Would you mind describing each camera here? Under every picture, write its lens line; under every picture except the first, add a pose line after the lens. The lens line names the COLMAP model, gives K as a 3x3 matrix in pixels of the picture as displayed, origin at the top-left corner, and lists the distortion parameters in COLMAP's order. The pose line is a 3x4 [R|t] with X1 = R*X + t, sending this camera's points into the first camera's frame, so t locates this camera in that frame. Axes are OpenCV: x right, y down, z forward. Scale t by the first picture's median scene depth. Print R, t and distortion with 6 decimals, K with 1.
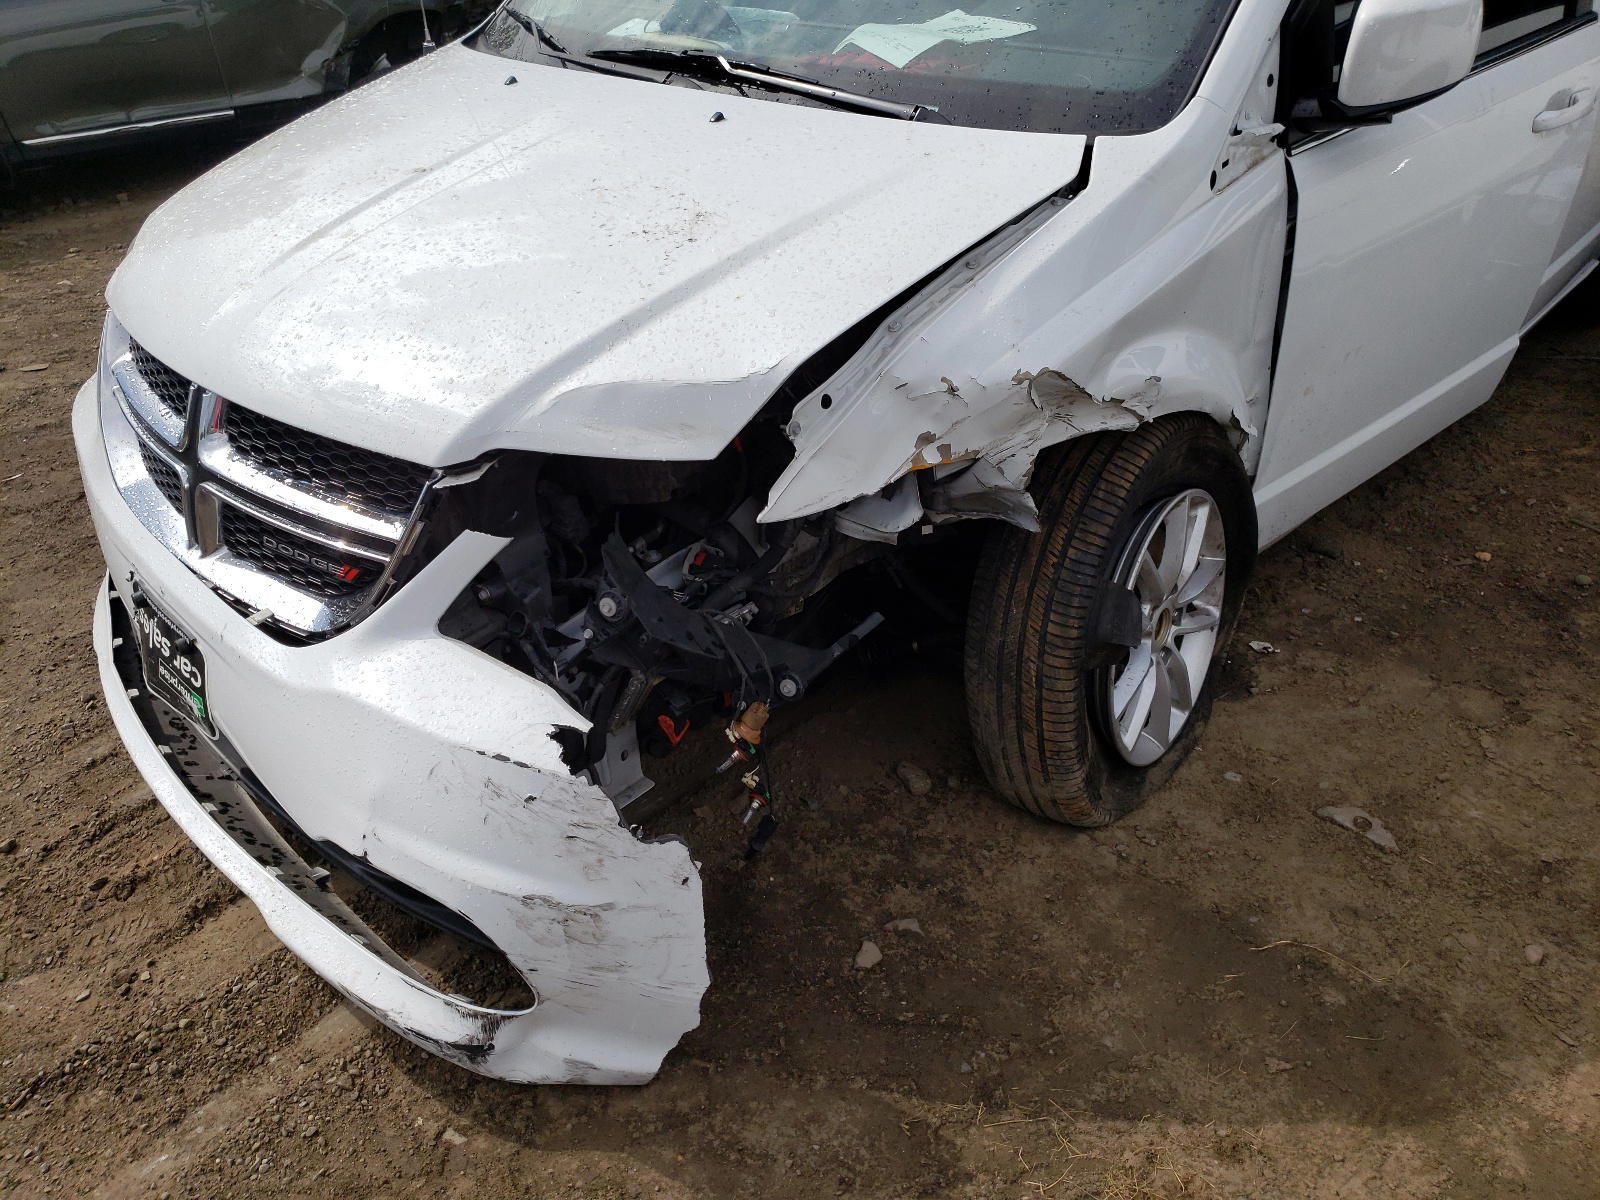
lens RADIAL K [[1191.0, 0, 785.7], [0, 1191.0, 583.6], [0, 0, 1]] dist [-0.000292, 0.001845]
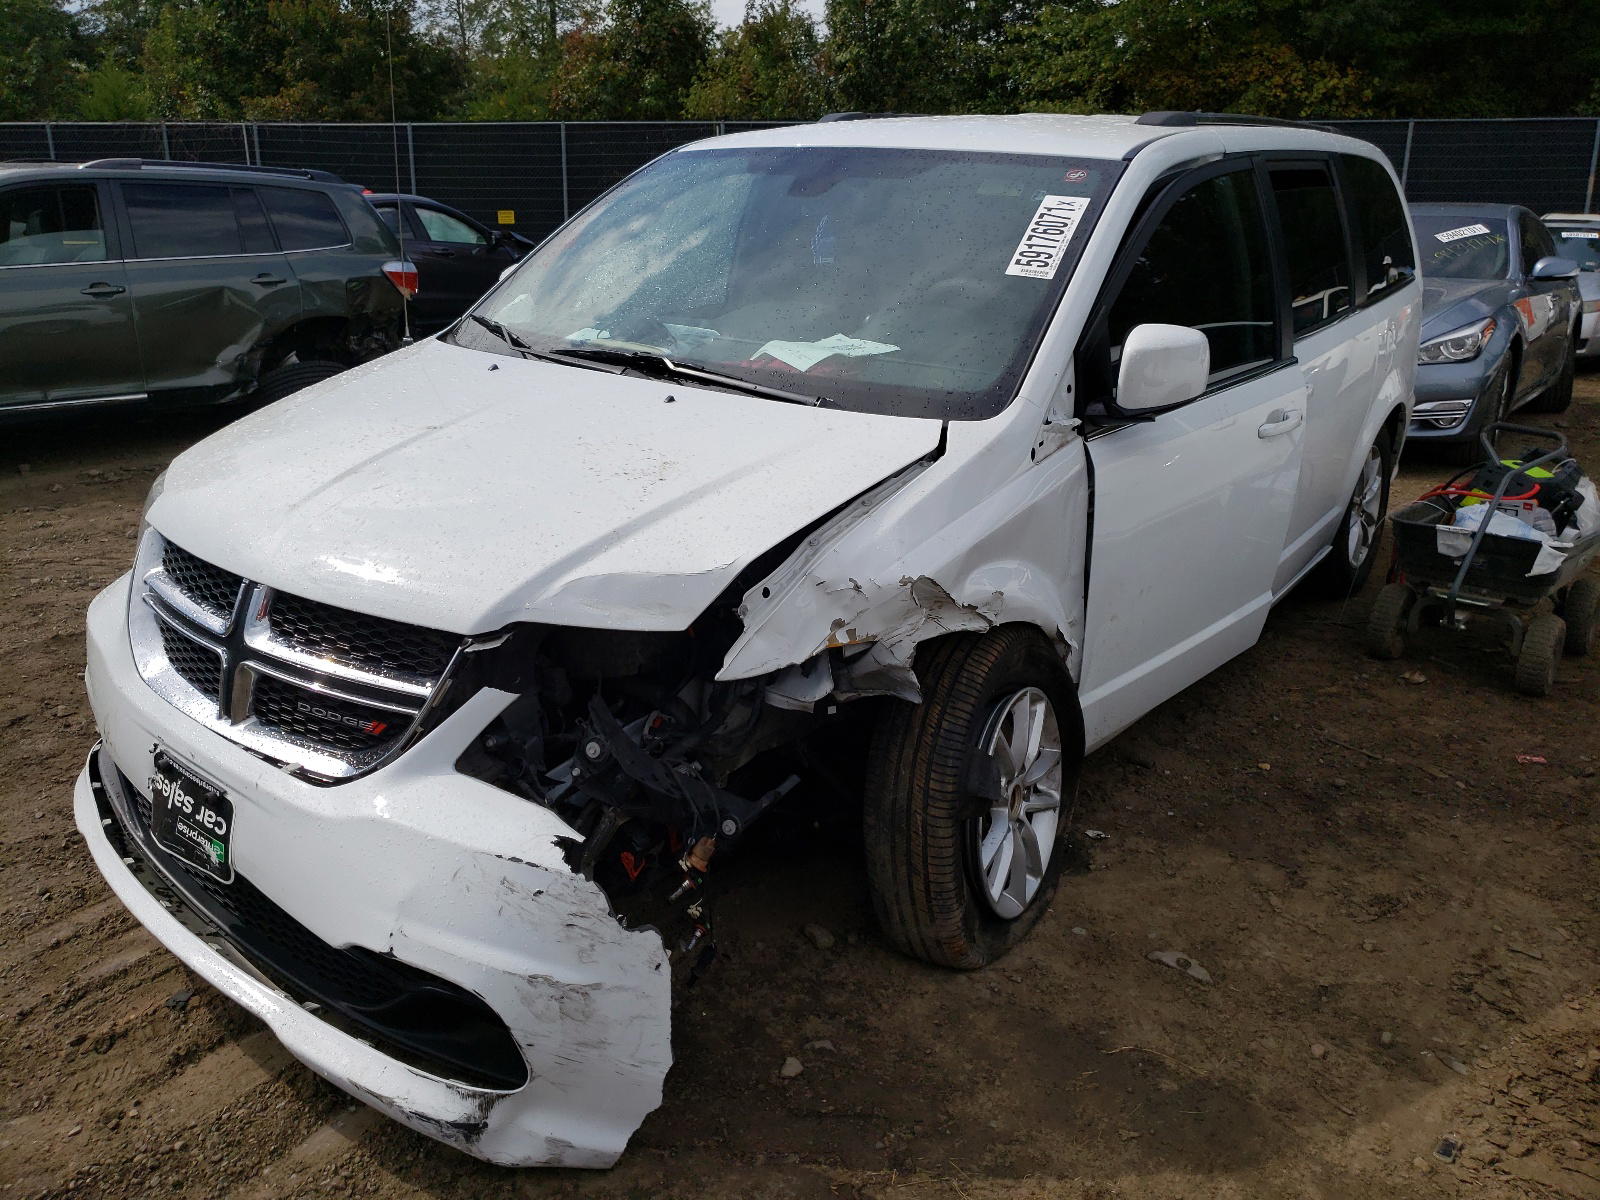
lens RADIAL K [[1214.5, 0, 803.8], [0, 1214.5, 601.6], [0, 0, 1]] dist [0.010293, -0.025110]
pose [[0.989556, 0.017213, 0.143115, -0.101619], [0.016988, 0.971999, -0.234369, 0.150910], [-0.143142, 0.234352, 0.961556, -0.272770]]
